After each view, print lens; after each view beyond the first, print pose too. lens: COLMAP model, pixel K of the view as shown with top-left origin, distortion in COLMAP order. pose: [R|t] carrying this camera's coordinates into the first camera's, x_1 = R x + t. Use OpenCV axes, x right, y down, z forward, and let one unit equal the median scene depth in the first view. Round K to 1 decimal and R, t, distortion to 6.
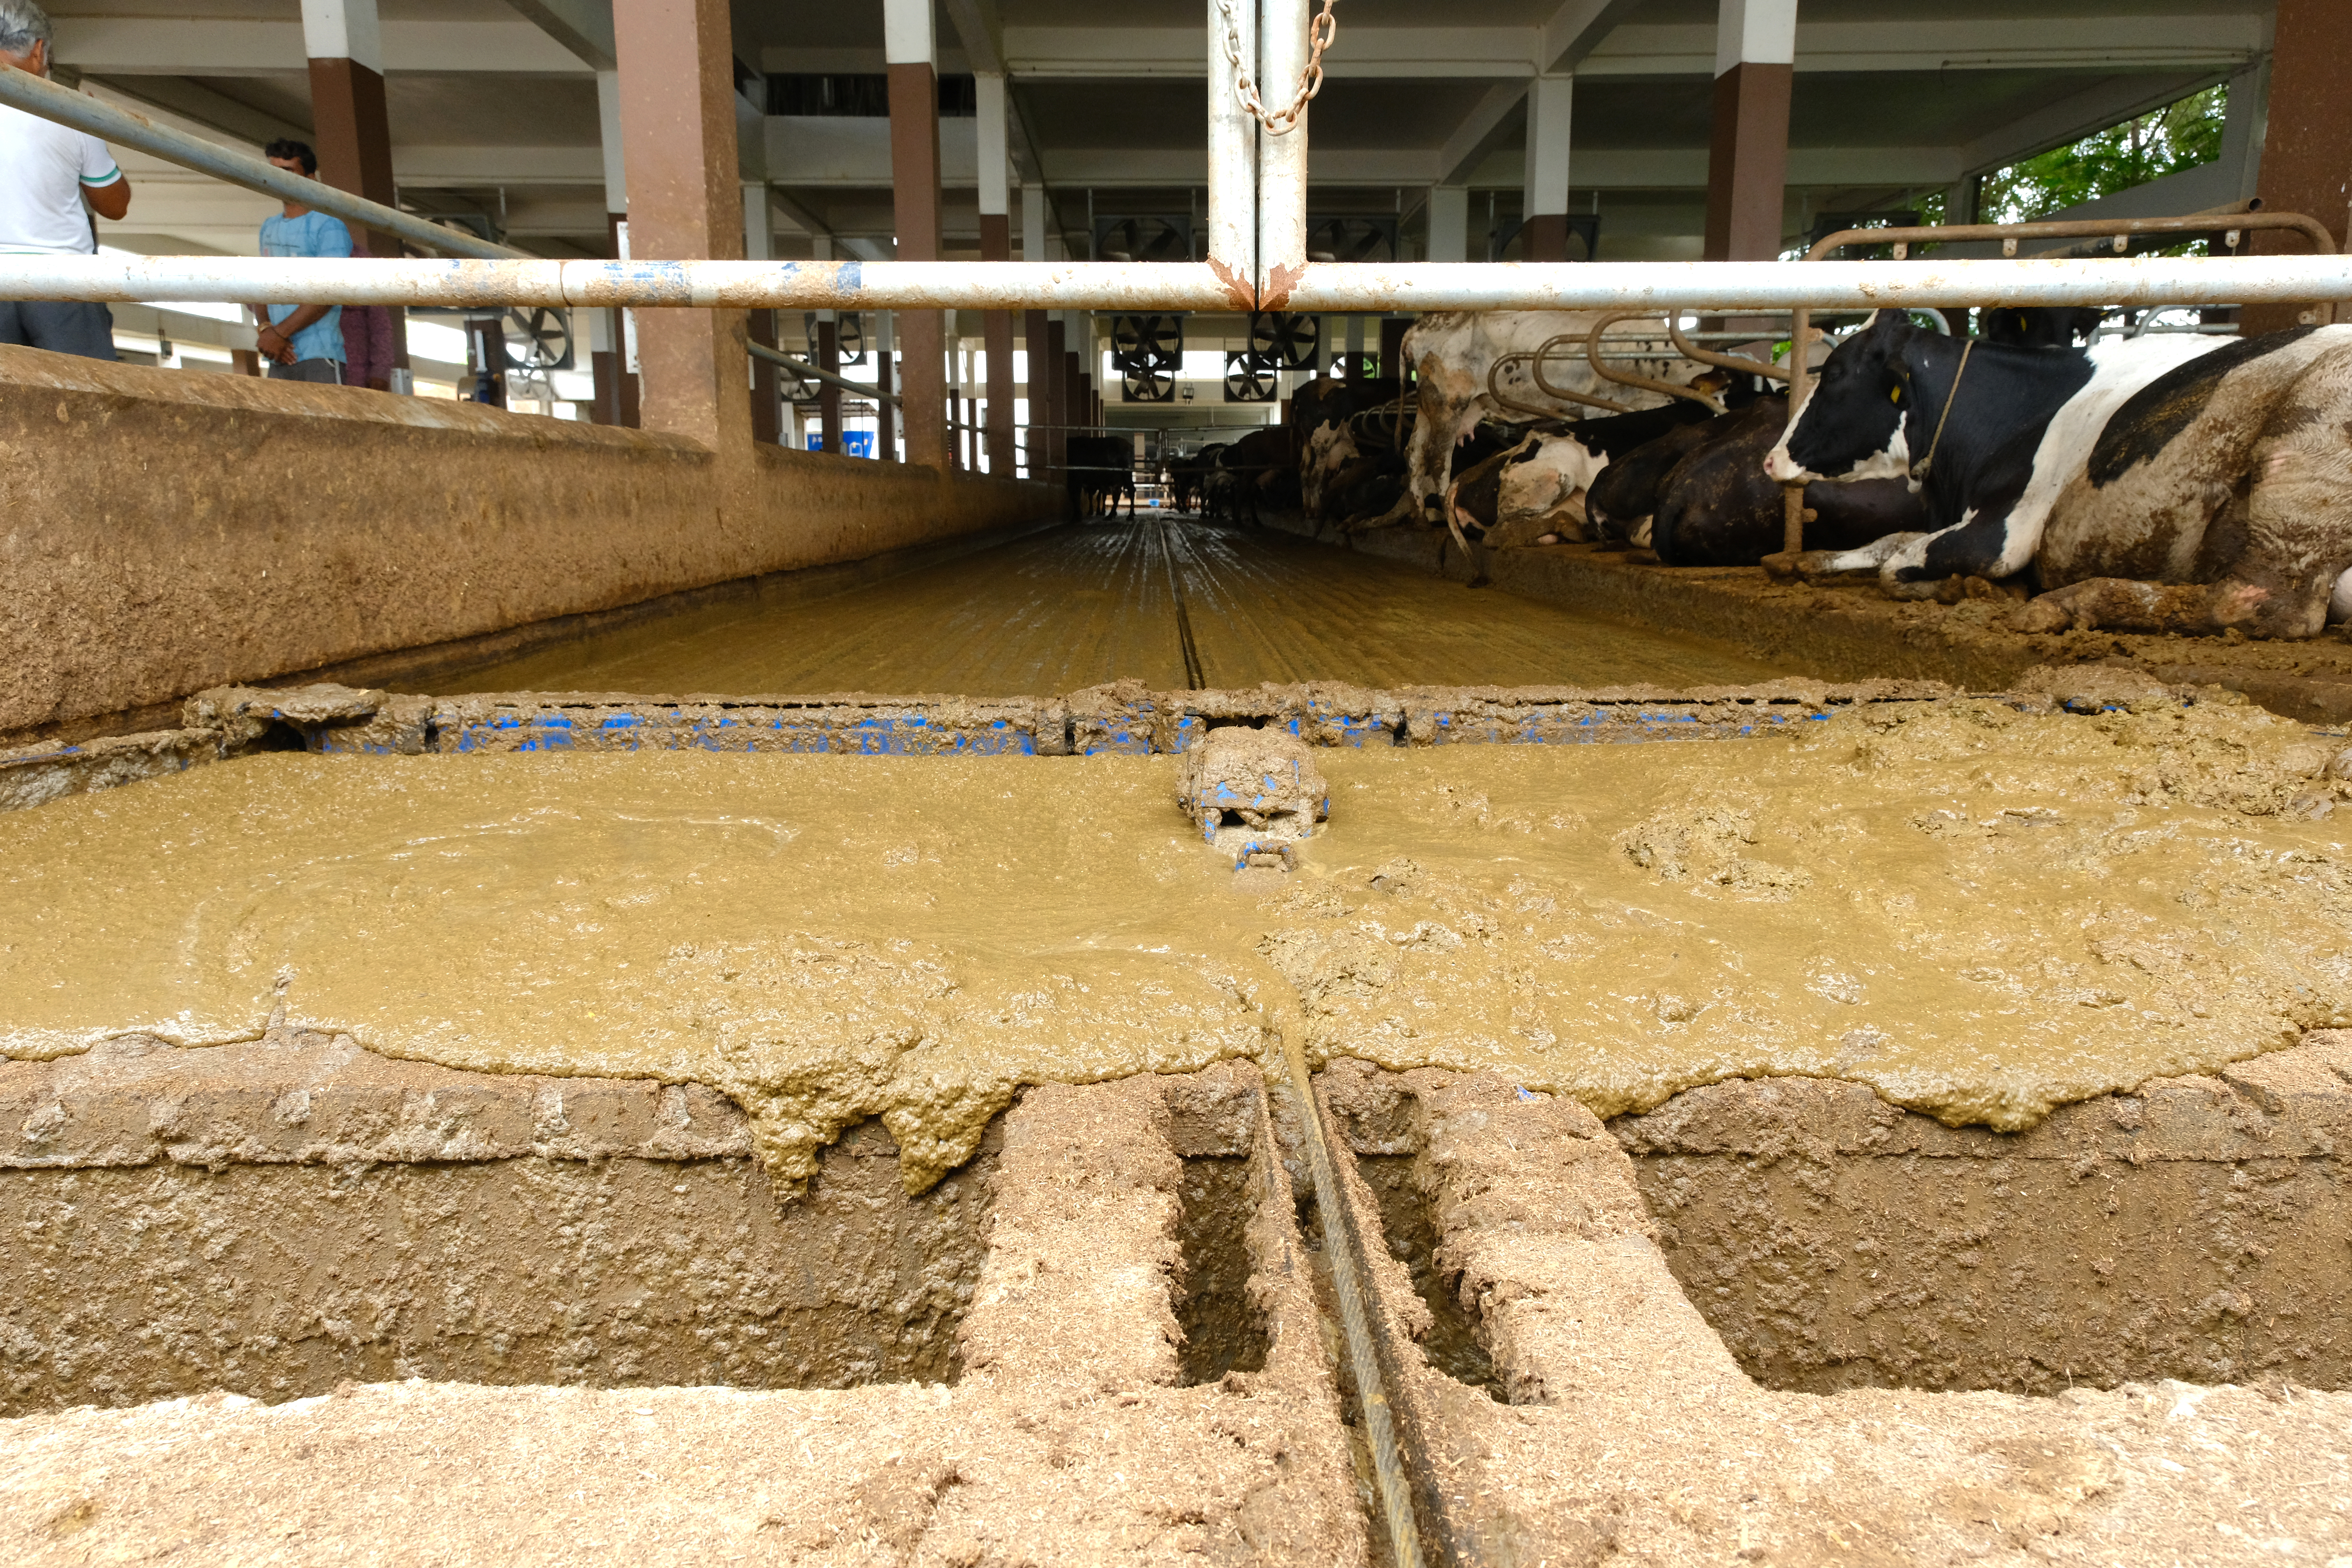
lens RADIAL K [[1651.2, 0, 1127.0], [0, 1651.2, 812.6], [0, 0, 1]] dist [-0.000827, 0.061939]
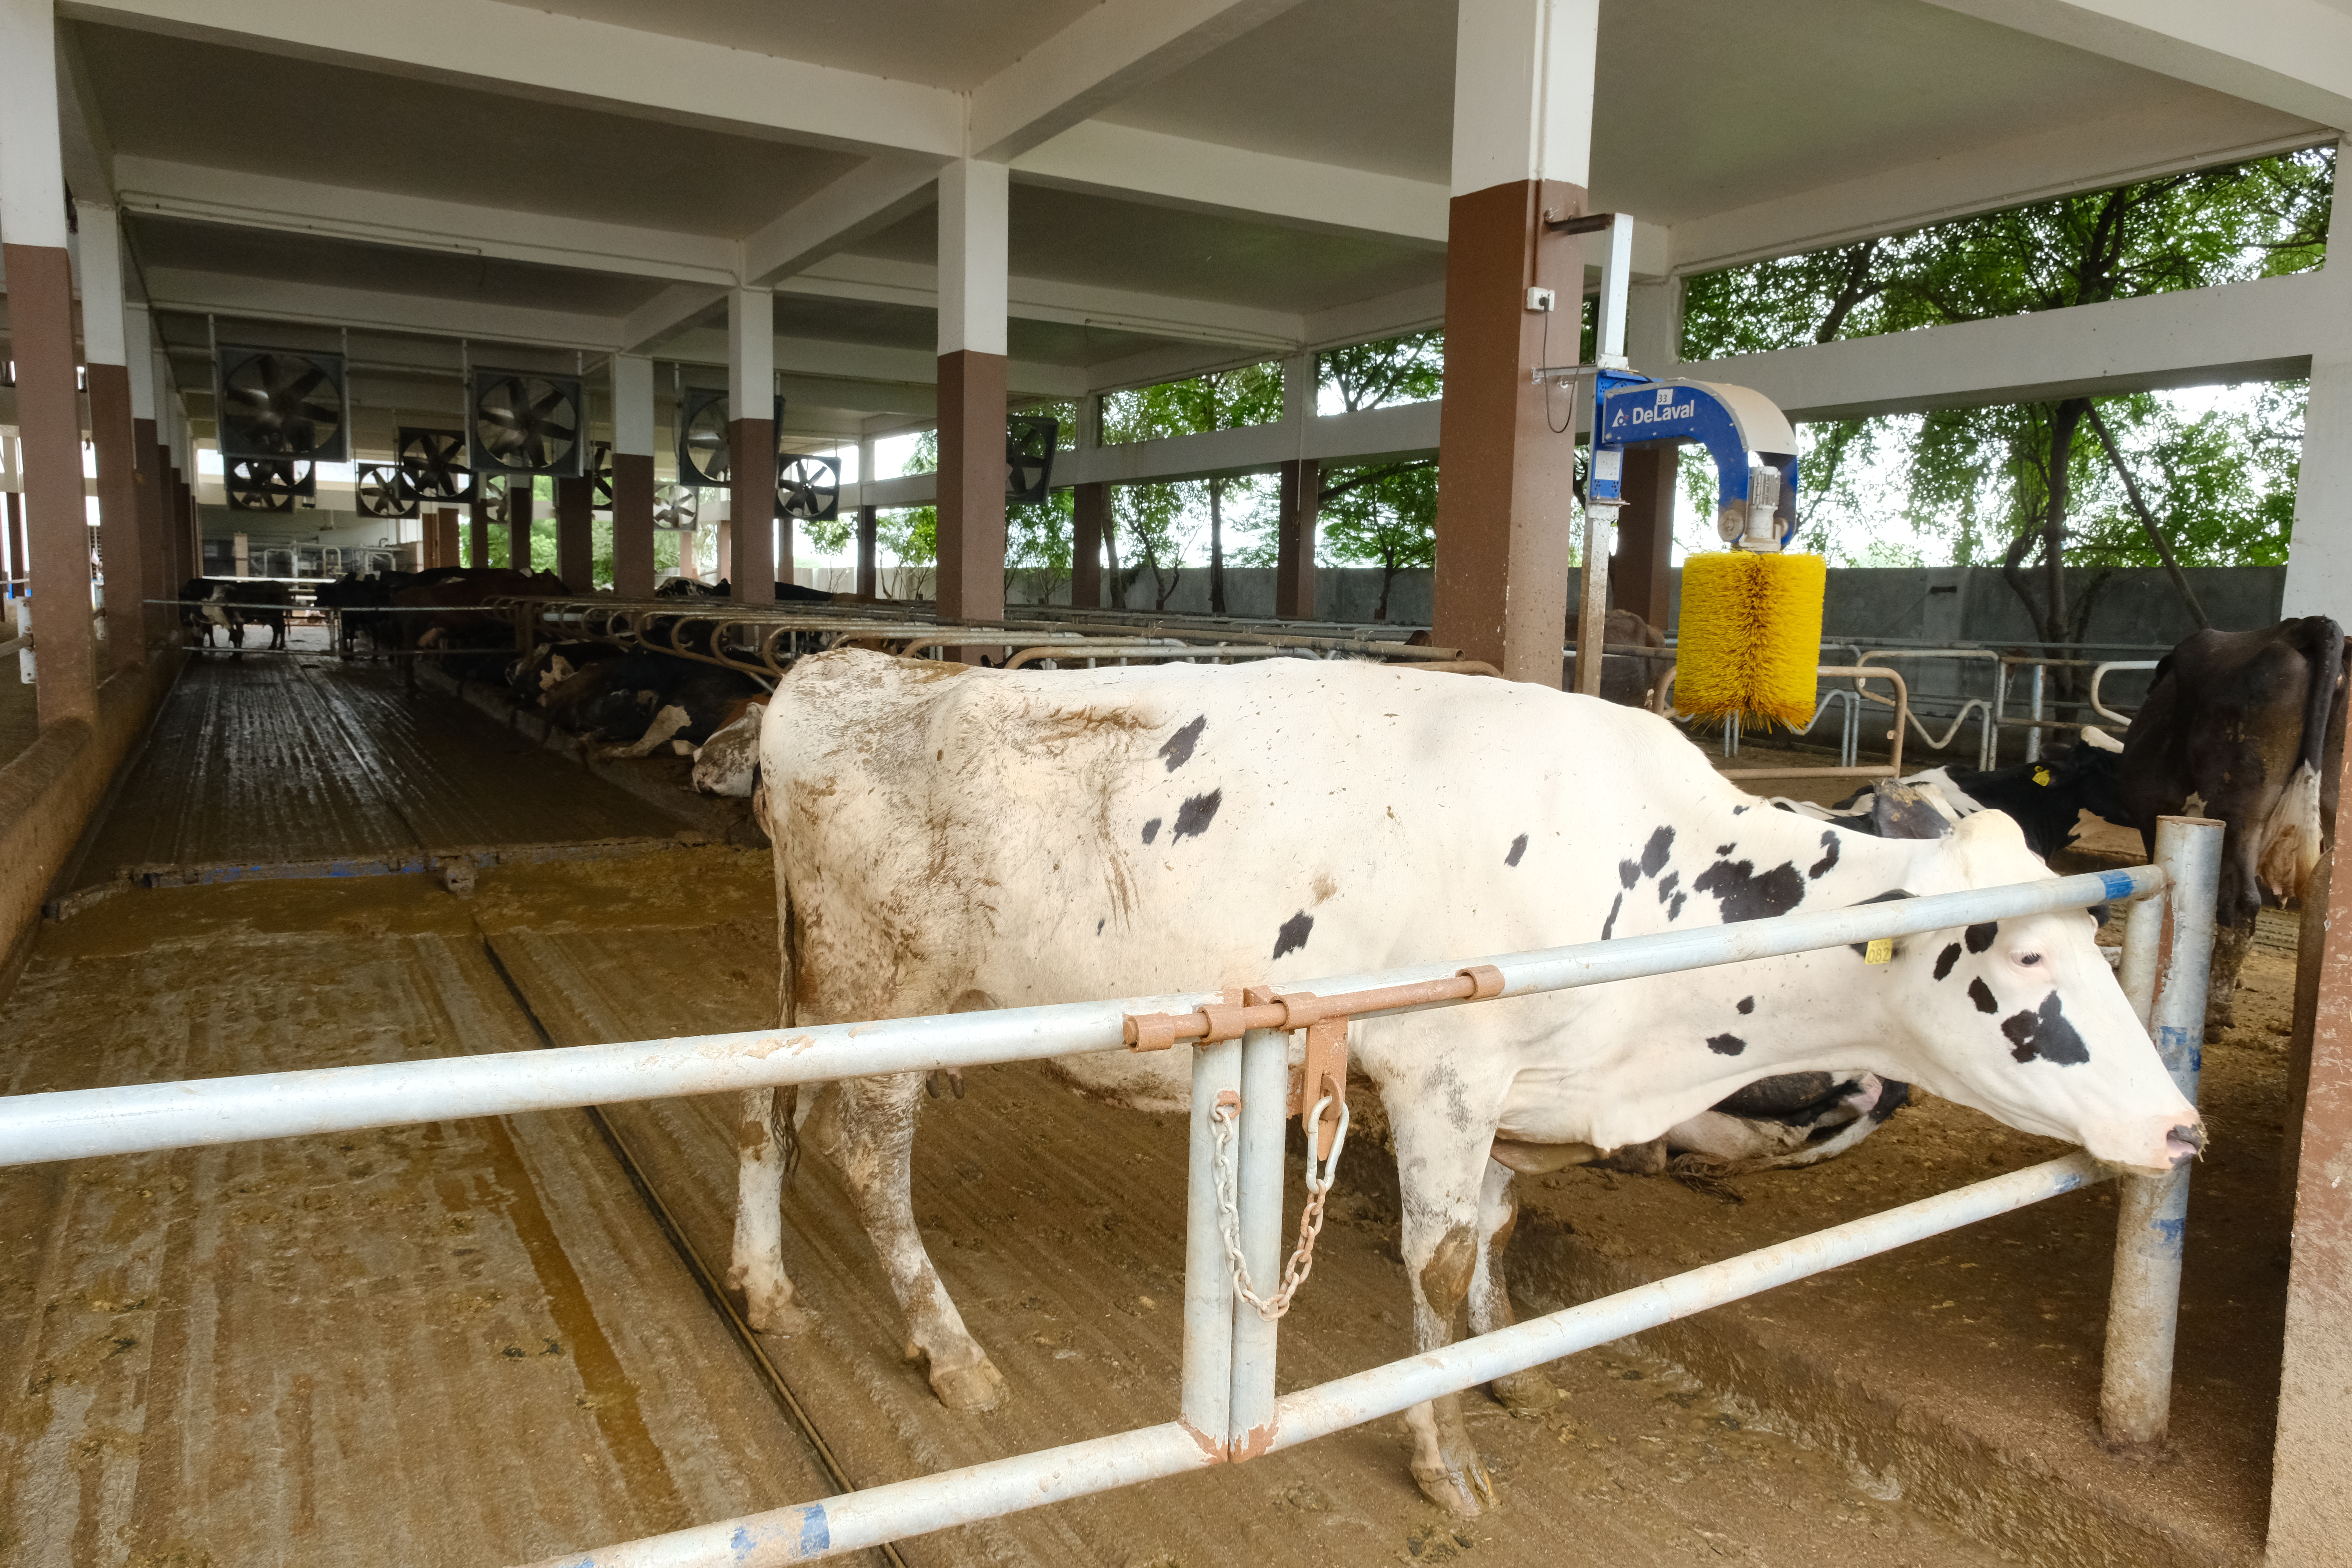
lens RADIAL K [[1651.2, 0, 1127.0], [0, 1651.2, 812.6], [0, 0, 1]] dist [-0.000827, 0.061939]
pose [[0.876895, -0.037908, 0.479184, -0.042108], [0.065221, 0.997050, -0.040475, -0.064659], [-0.476236, 0.066745, 0.876781, 0.015745]]
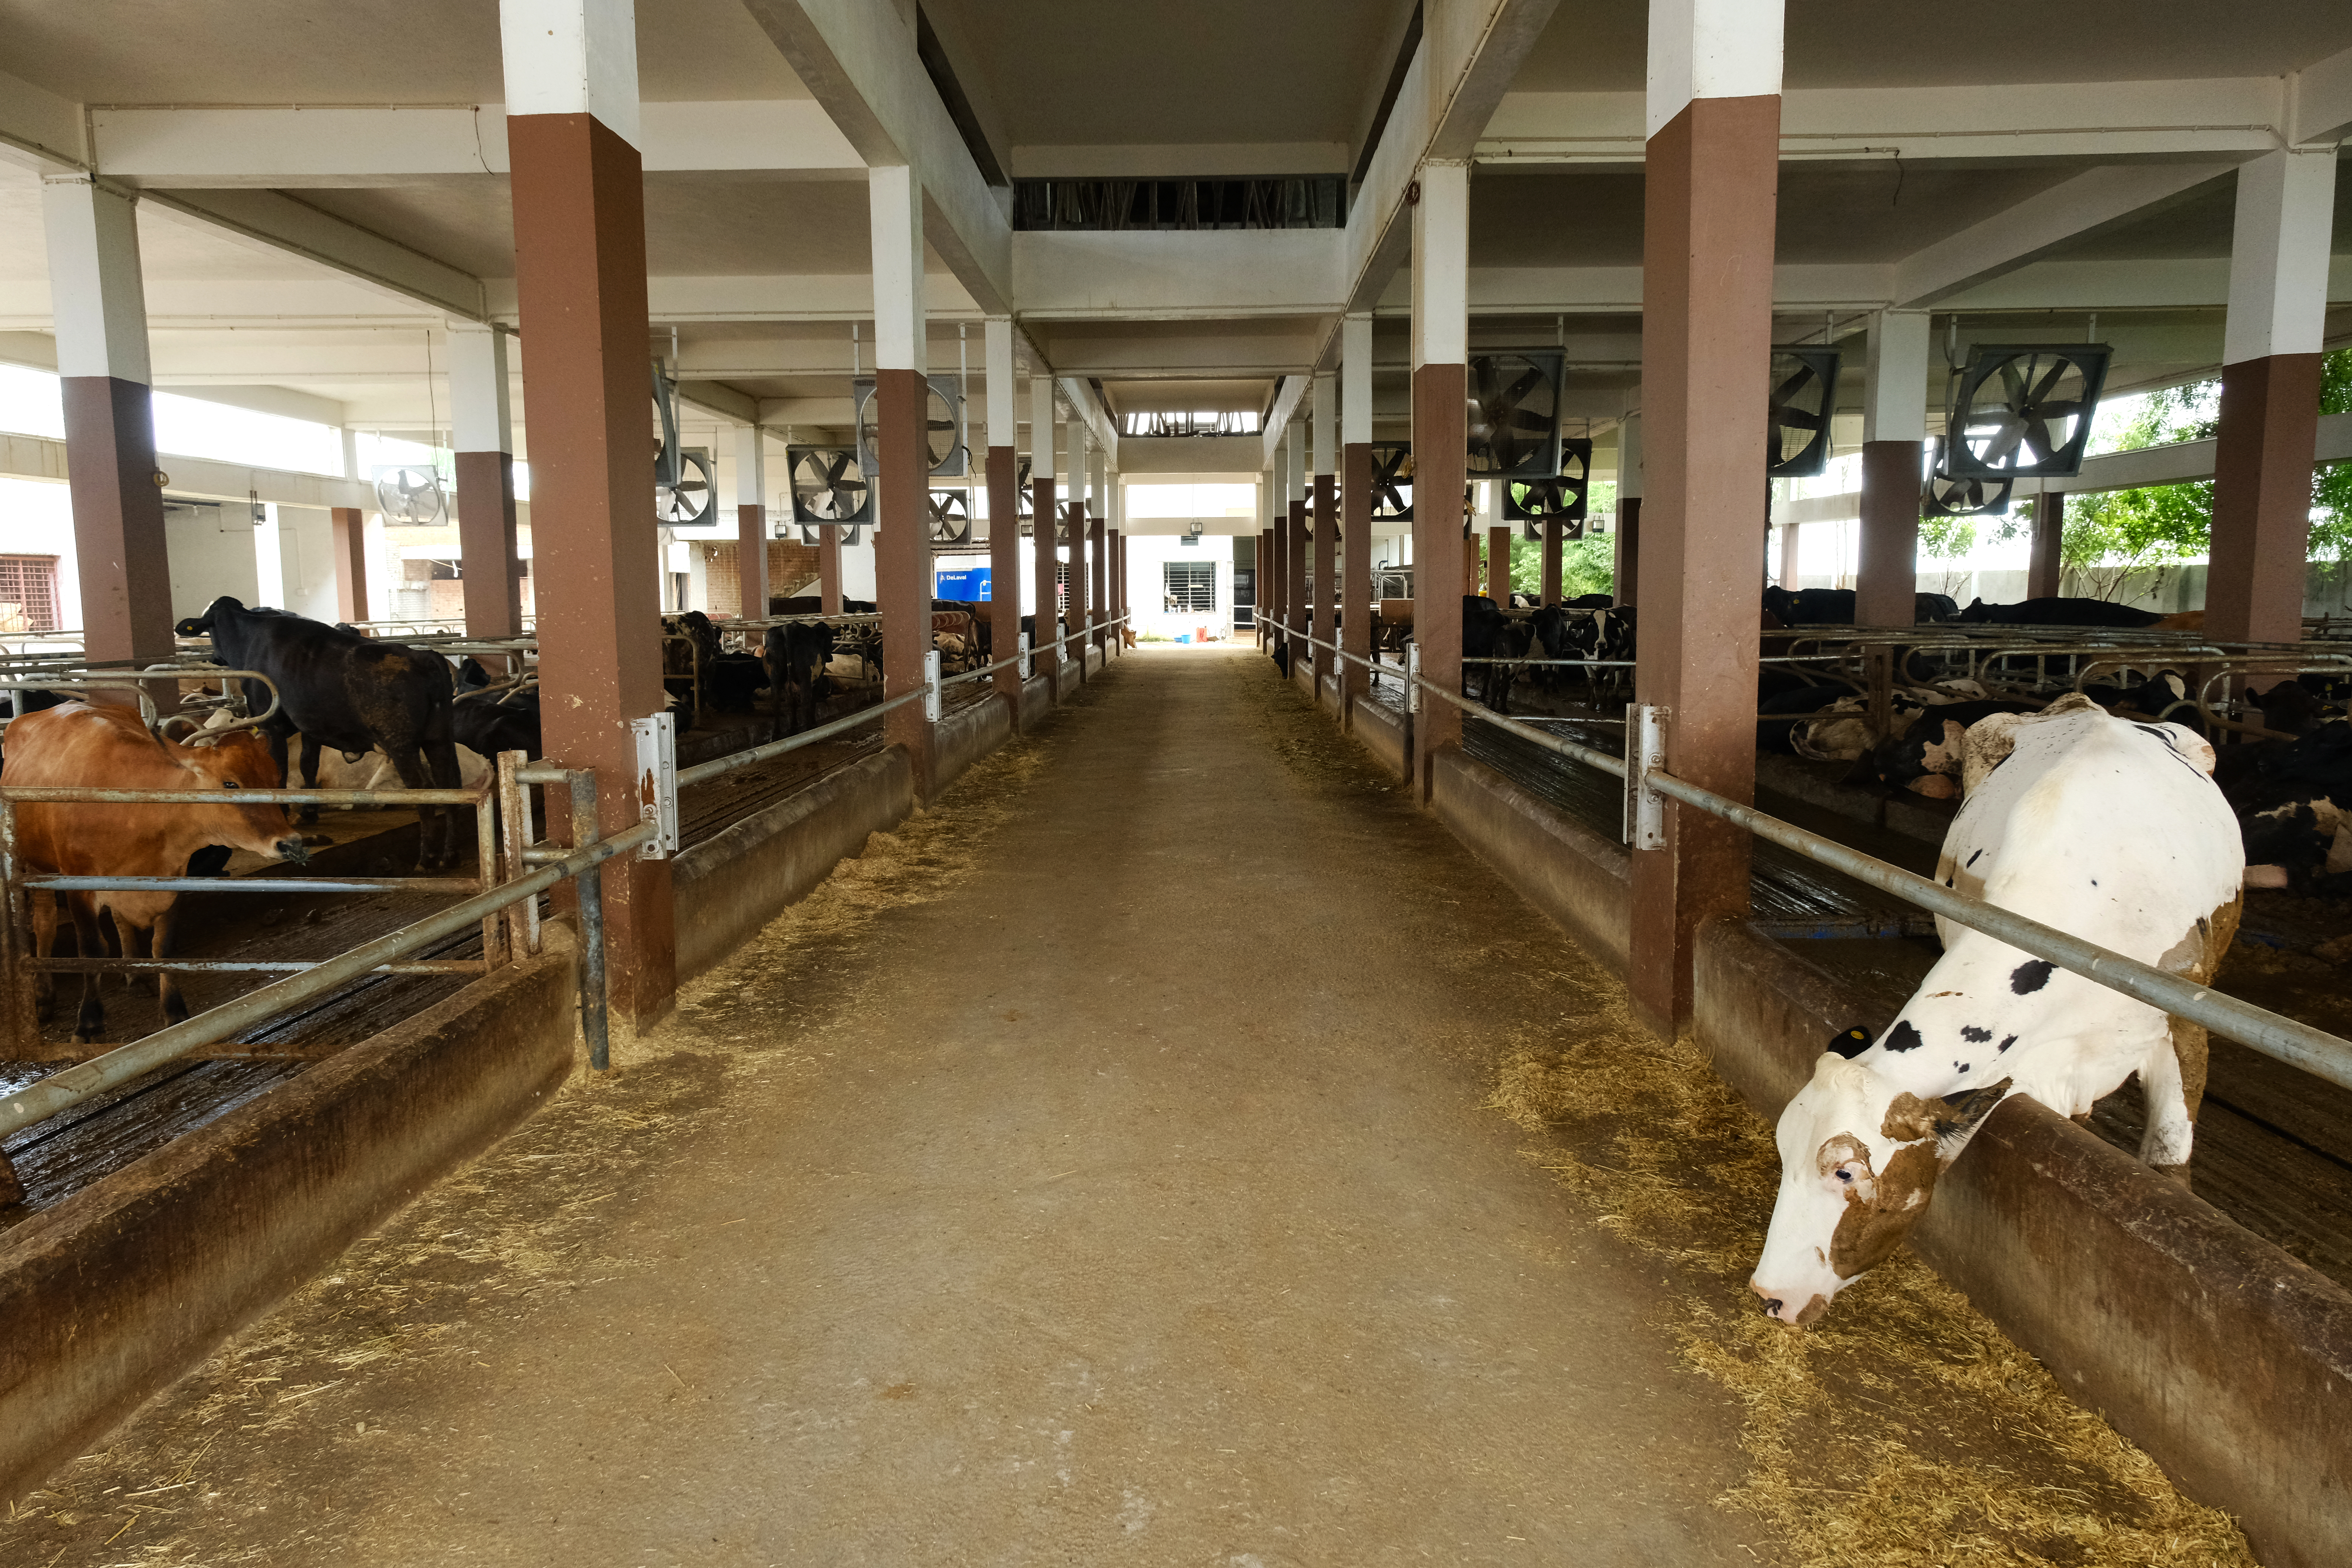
lens RADIAL K [[1651.2, 0, 1127.0], [0, 1651.2, 812.6], [0, 0, 1]] dist [-0.000827, 0.061939]
pose [[0.999268, 0.002286, -0.038189, -0.181727], [-0.004669, 0.998039, -0.062424, -0.137039], [0.037972, 0.062557, 0.997319, 0.334739]]
